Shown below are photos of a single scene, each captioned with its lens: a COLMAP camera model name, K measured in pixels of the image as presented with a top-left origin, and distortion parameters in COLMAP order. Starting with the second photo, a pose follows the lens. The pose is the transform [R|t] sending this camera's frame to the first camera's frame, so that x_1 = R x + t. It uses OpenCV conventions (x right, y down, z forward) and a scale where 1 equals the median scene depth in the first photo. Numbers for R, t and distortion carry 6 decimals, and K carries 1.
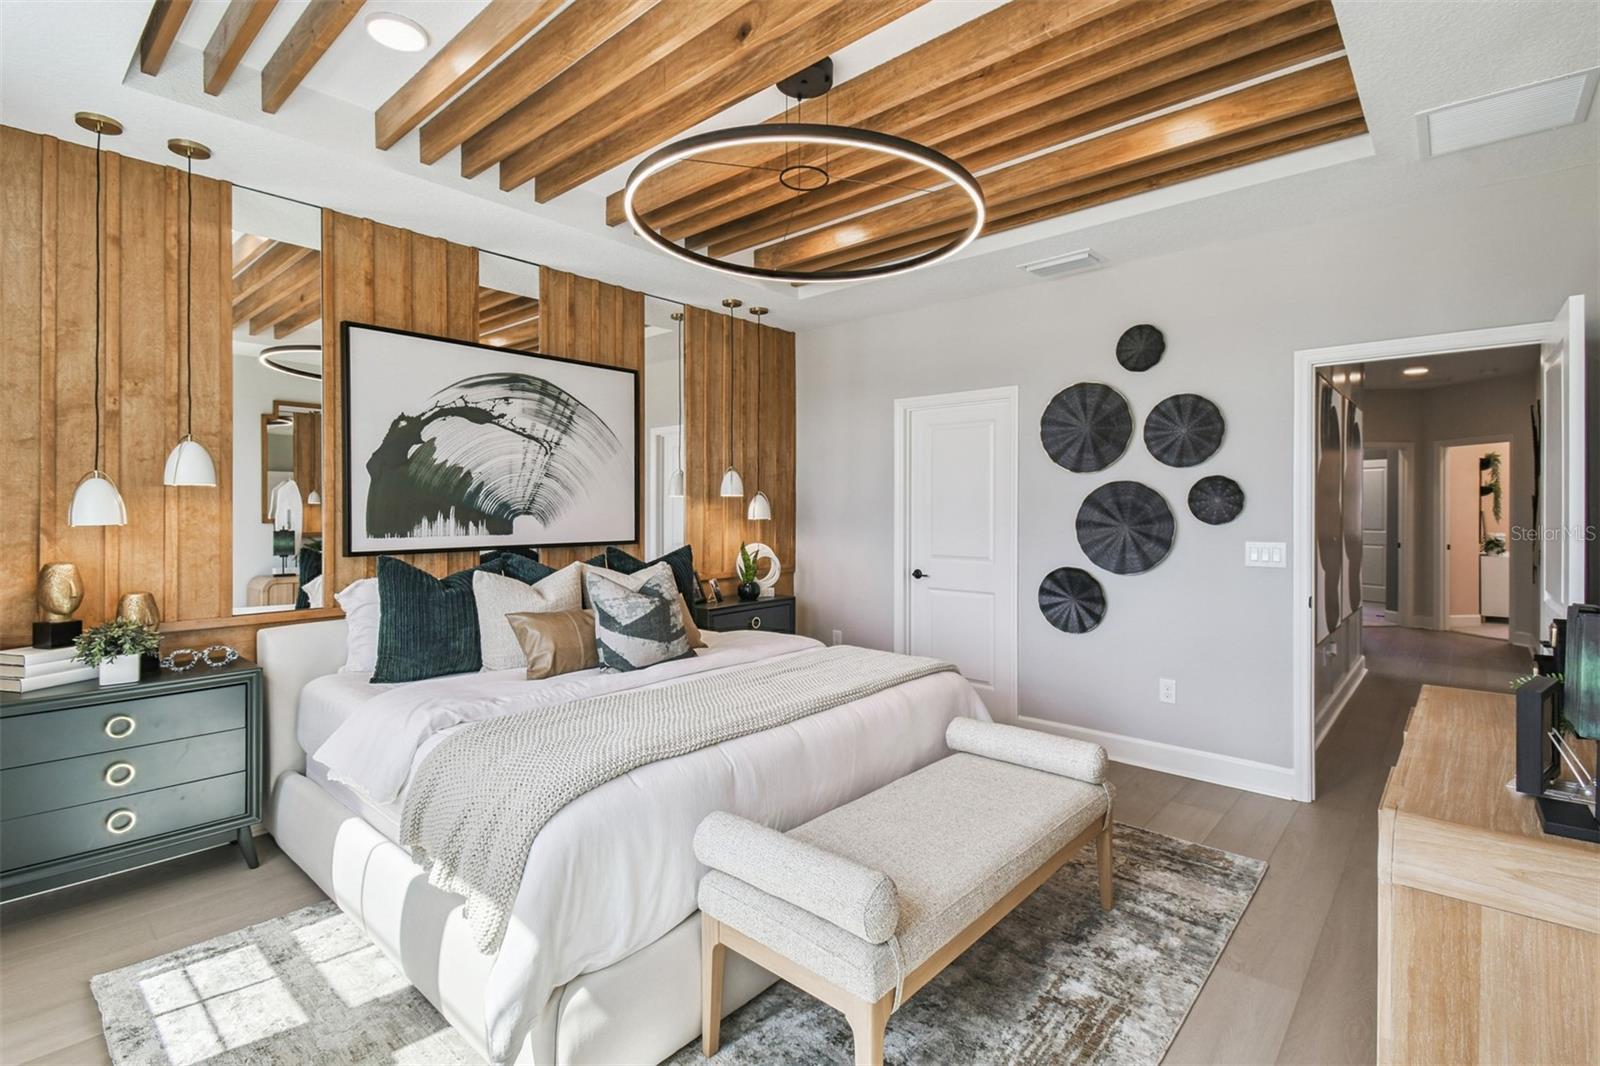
lens RADIAL K [[722.1, 0, 797.6], [0, 722.1, 522.8], [0, 0, 1]] dist [0.040491, -0.024351]
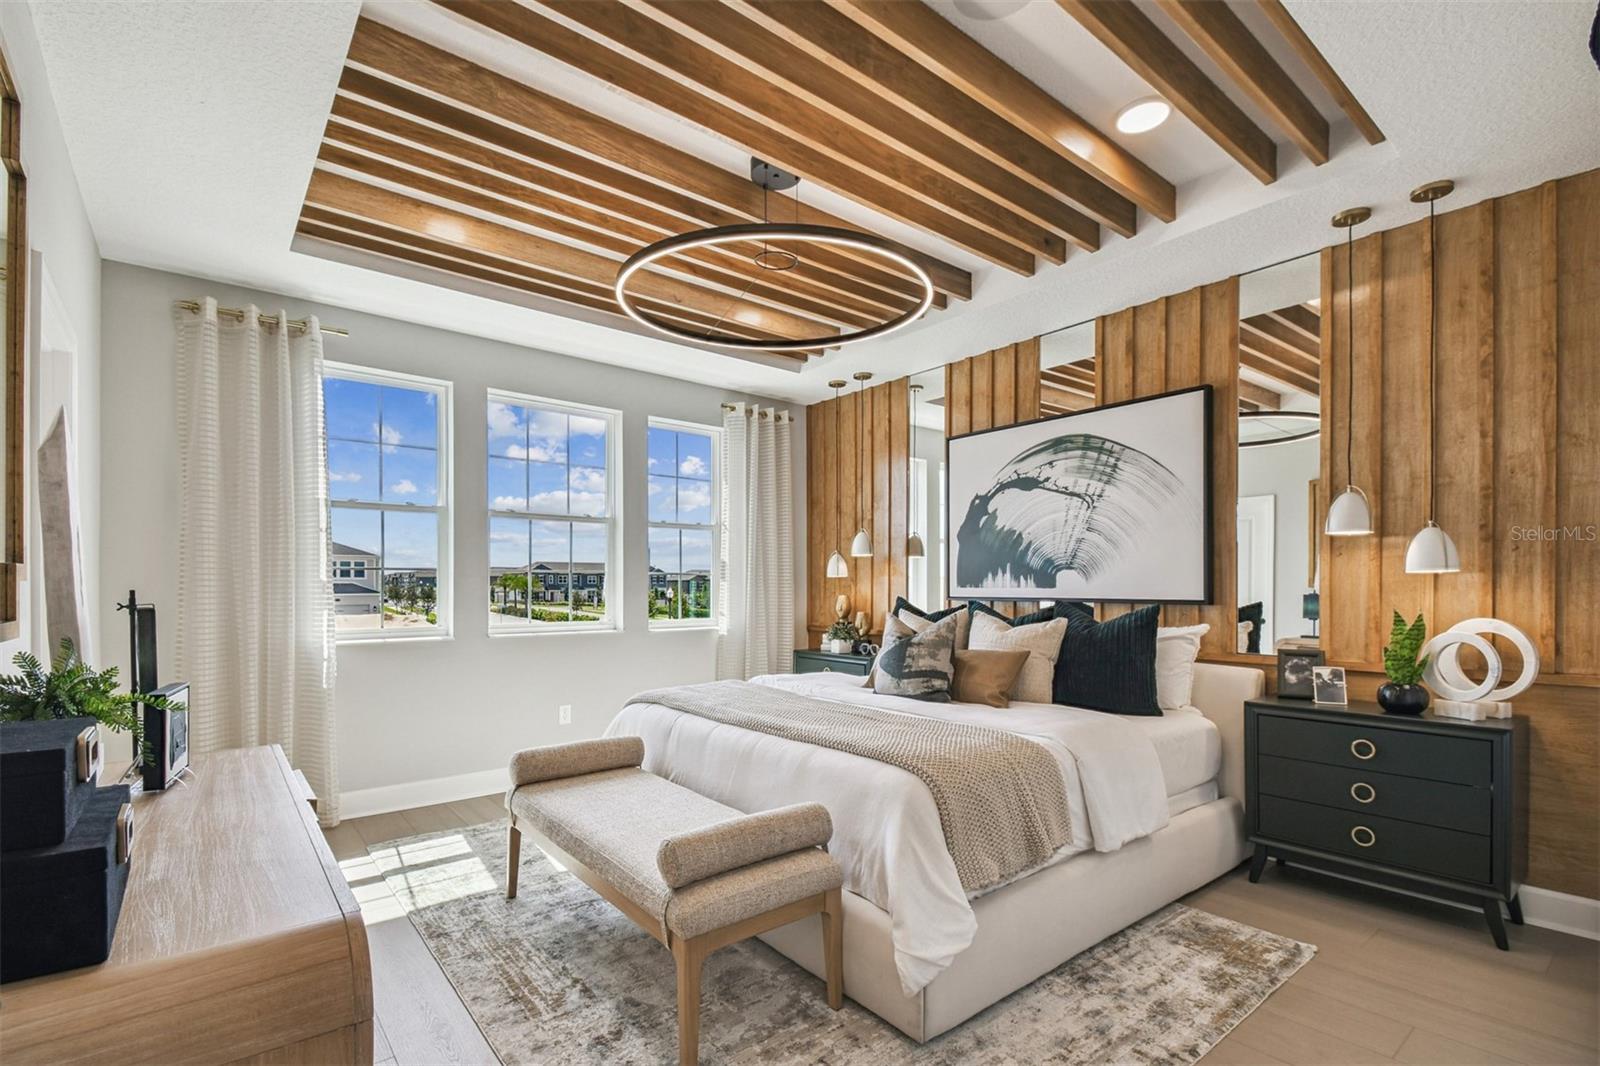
lens RADIAL K [[729.1, 0, 796.6], [0, 729.1, 601.2], [0, 0, 1]] dist [0.039825, -0.025761]
pose [[-0.146826, 0.020358, -0.988953, 0.754724], [-0.019309, 0.999539, 0.023443, 0.018030], [0.988974, 0.022538, -0.146365, 0.801039]]
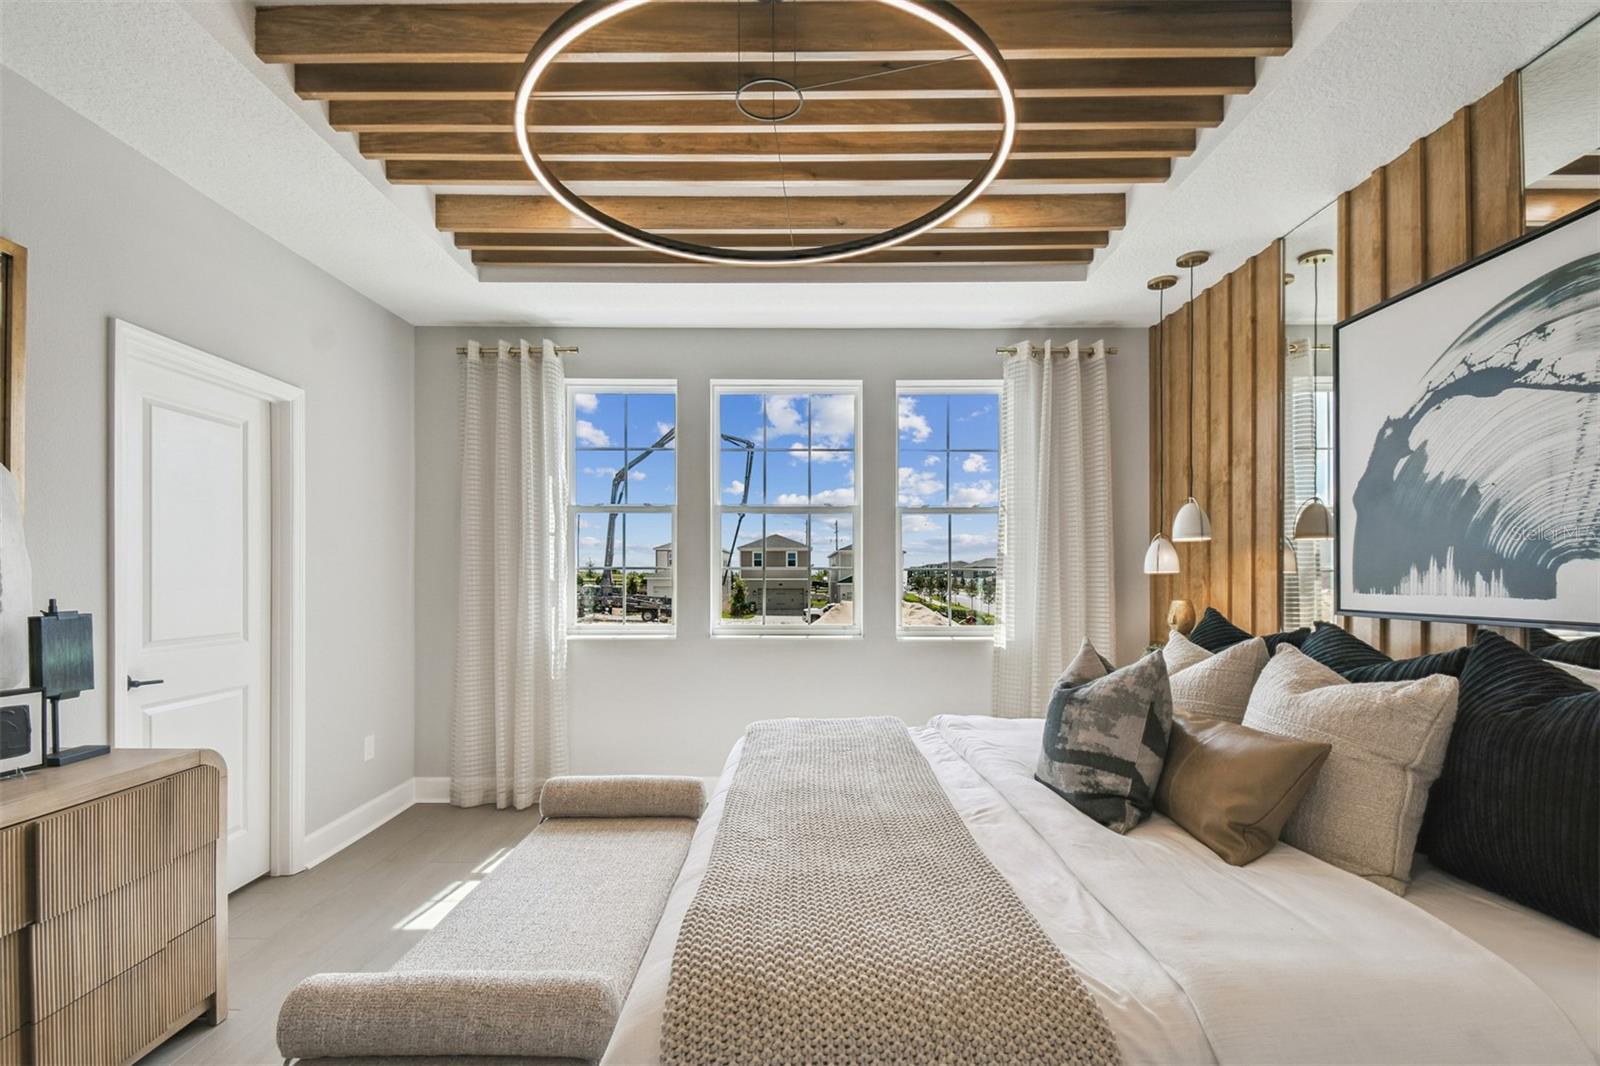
lens RADIAL K [[720.8, 0, 802.5], [0, 720.8, 586.8], [0, 0, 1]] dist [0.035372, -0.024084]
pose [[-0.738930, 0.008209, -0.673732, 0.321039], [-0.013215, 0.999557, 0.026673, 0.001306], [0.673652, 0.028613, -0.738494, 1.047486]]
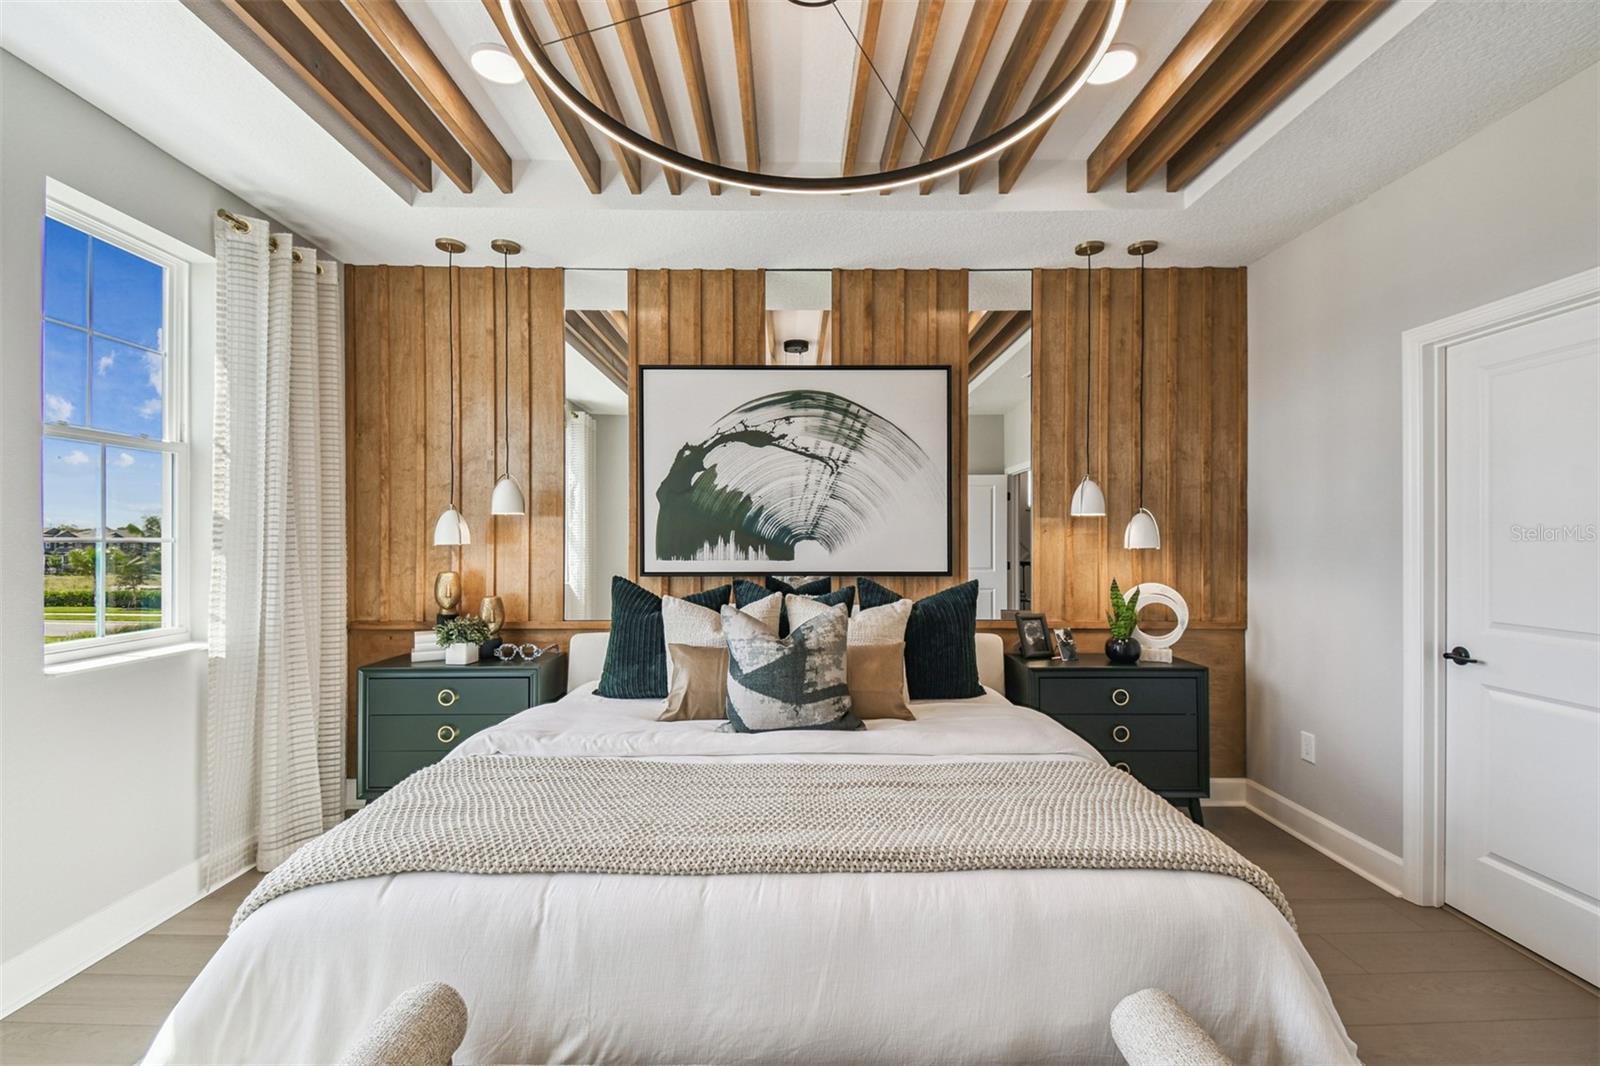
lens RADIAL K [[693.8, 0, 800.3], [0, 693.8, 543.8], [0, 0, 1]] dist [0.031642, -0.000217]
pose [[0.680218, 0.004629, -0.732995, 0.285847], [-0.014484, 0.999870, -0.007128, 0.000853], [0.732867, 0.015465, 0.680196, 0.399048]]
